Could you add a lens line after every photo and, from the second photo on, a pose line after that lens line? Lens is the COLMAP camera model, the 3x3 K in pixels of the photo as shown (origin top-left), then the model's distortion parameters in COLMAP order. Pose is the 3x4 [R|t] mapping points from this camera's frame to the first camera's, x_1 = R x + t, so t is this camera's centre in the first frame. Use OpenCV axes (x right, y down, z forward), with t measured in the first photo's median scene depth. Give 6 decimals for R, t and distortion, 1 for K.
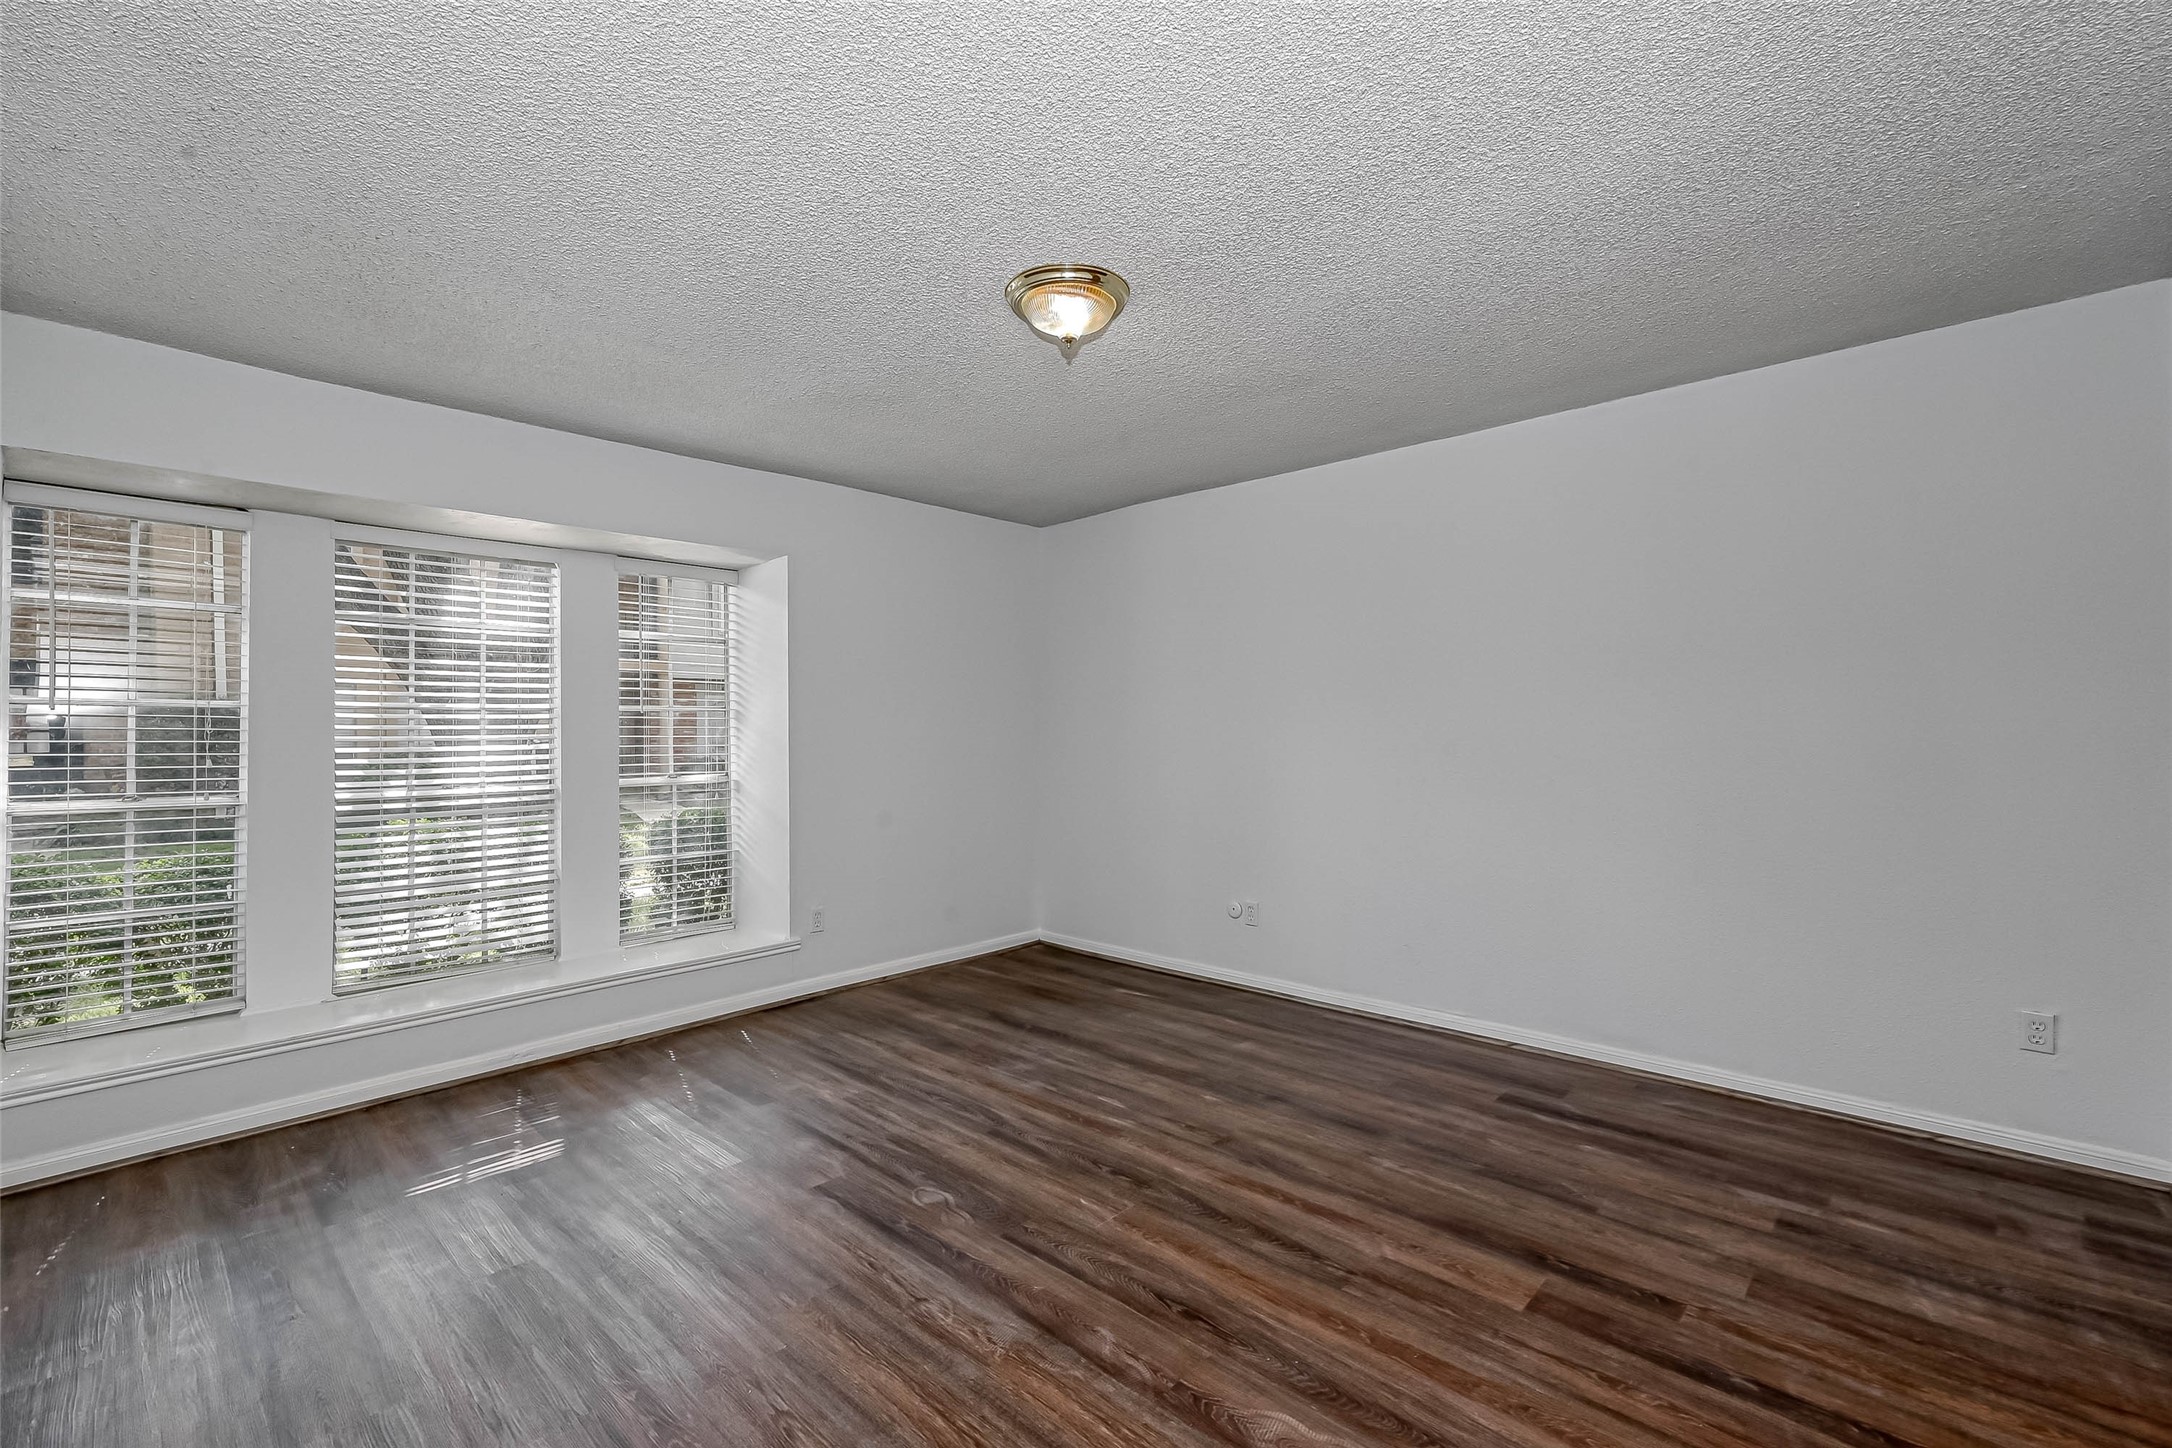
lens RADIAL K [[869.7, 0, 1097.2], [0, 869.7, 730.7], [0, 0, 1]] dist [-0.000623, -0.000205]
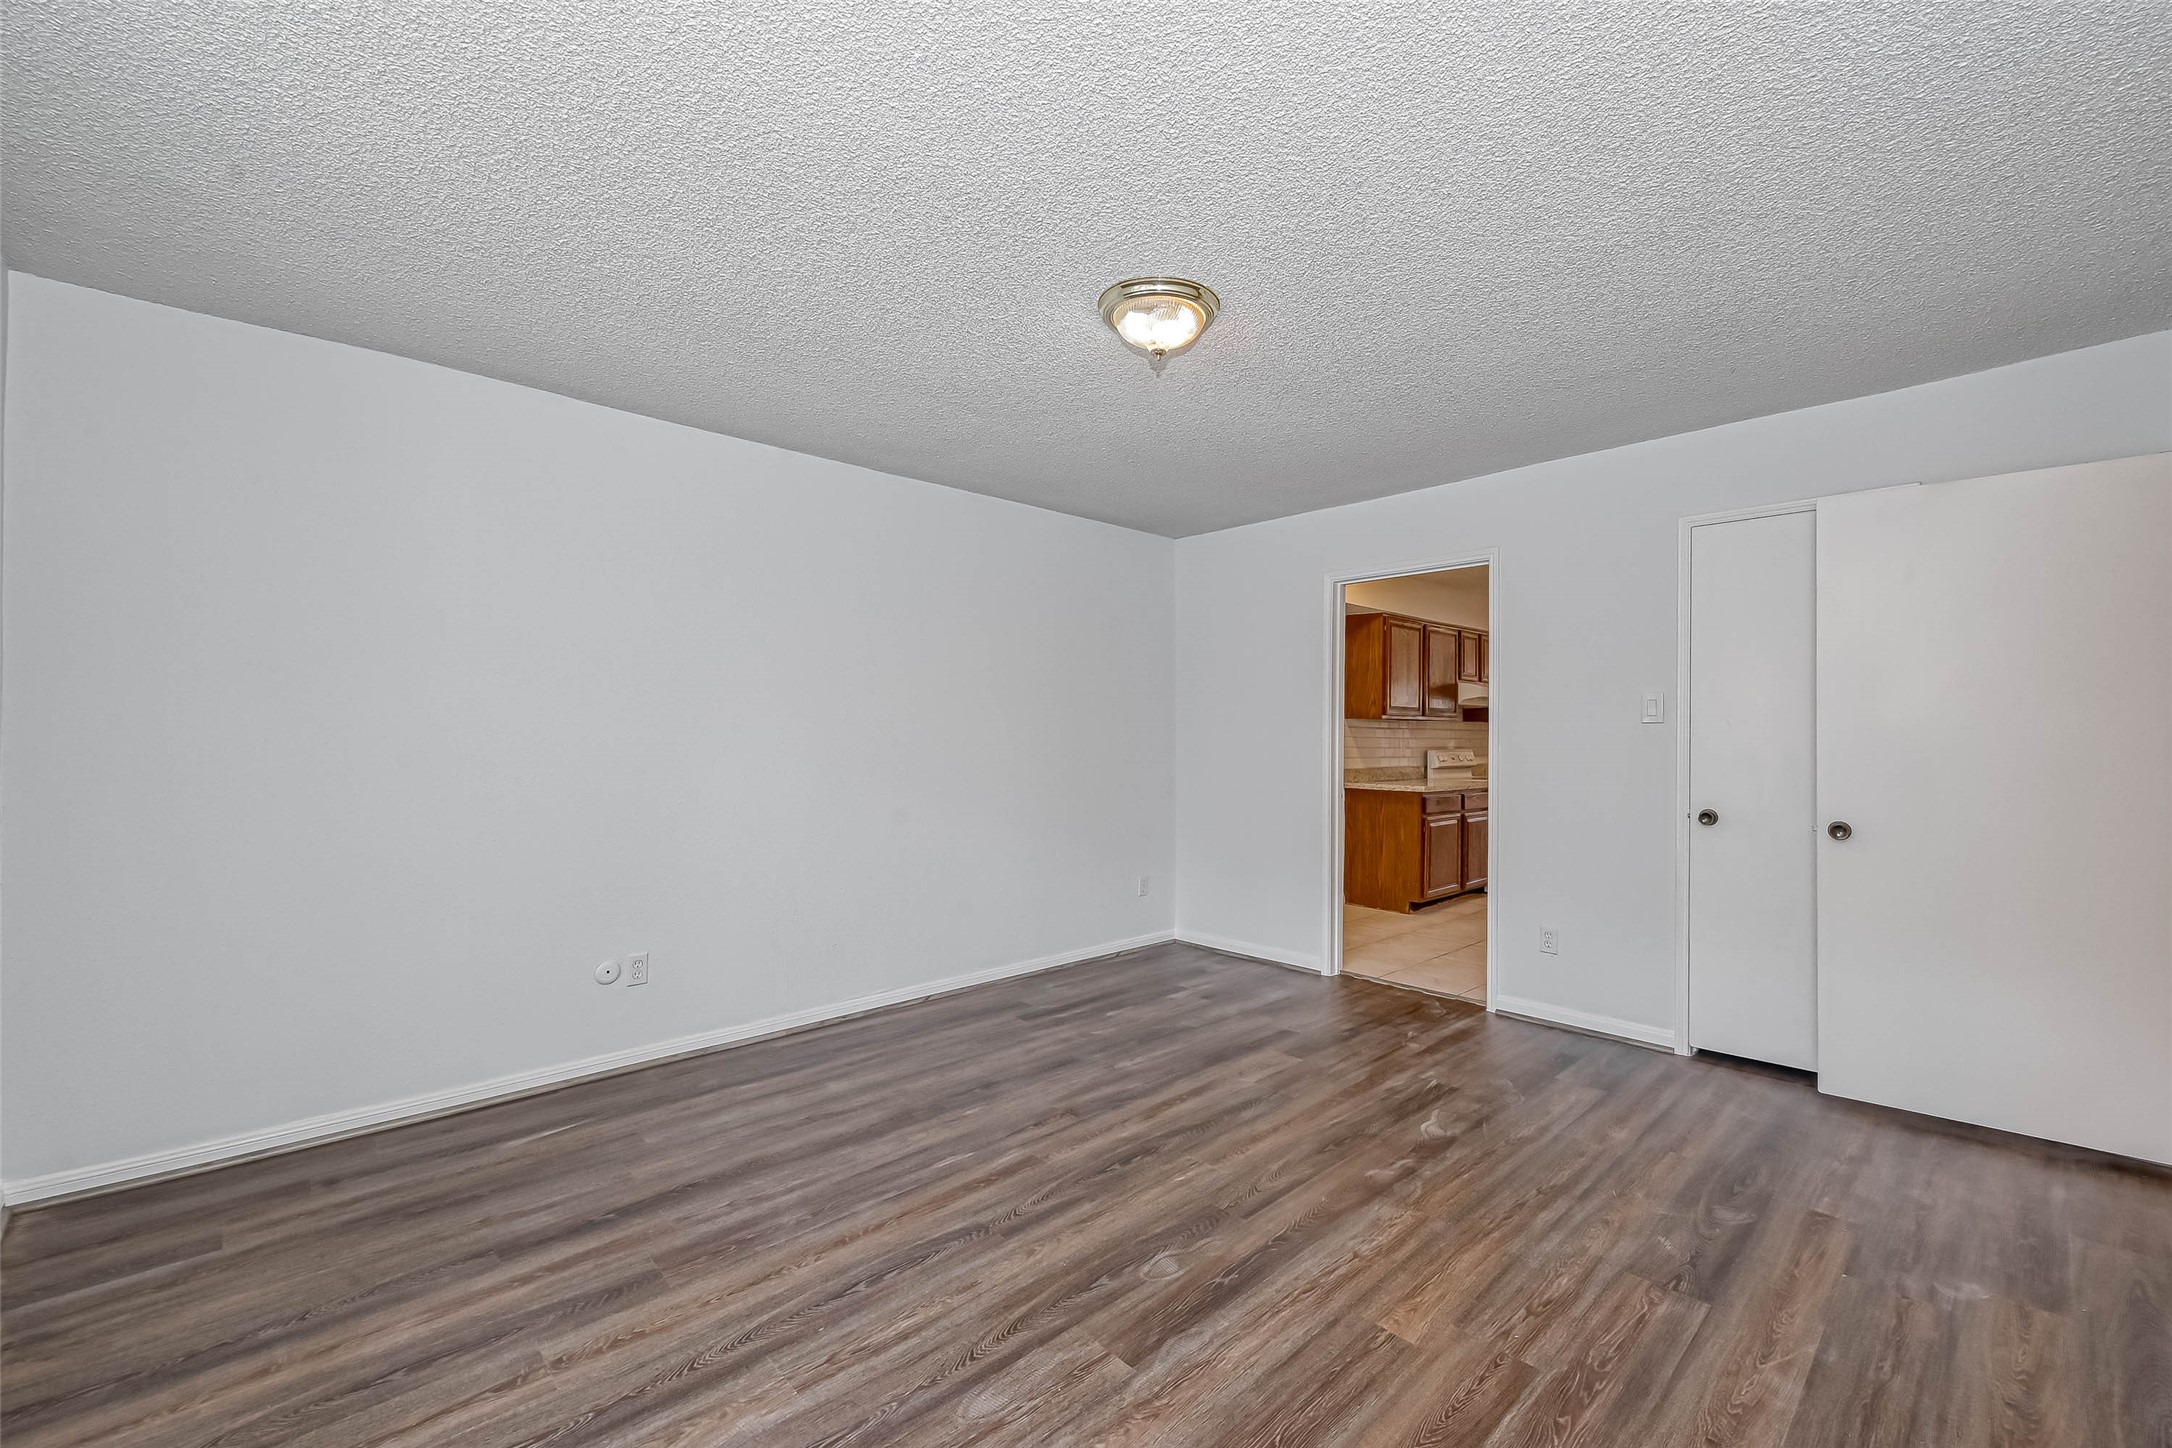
lens RADIAL K [[869.7, 0, 1097.2], [0, 869.7, 730.7], [0, 0, 1]] dist [-0.000623, -0.000205]
pose [[0.109502, 0.012823, 0.993904, -0.895633], [-0.003464, 0.999916, -0.012519, 0.005091], [-0.993981, -0.002072, 0.109537, 0.807430]]
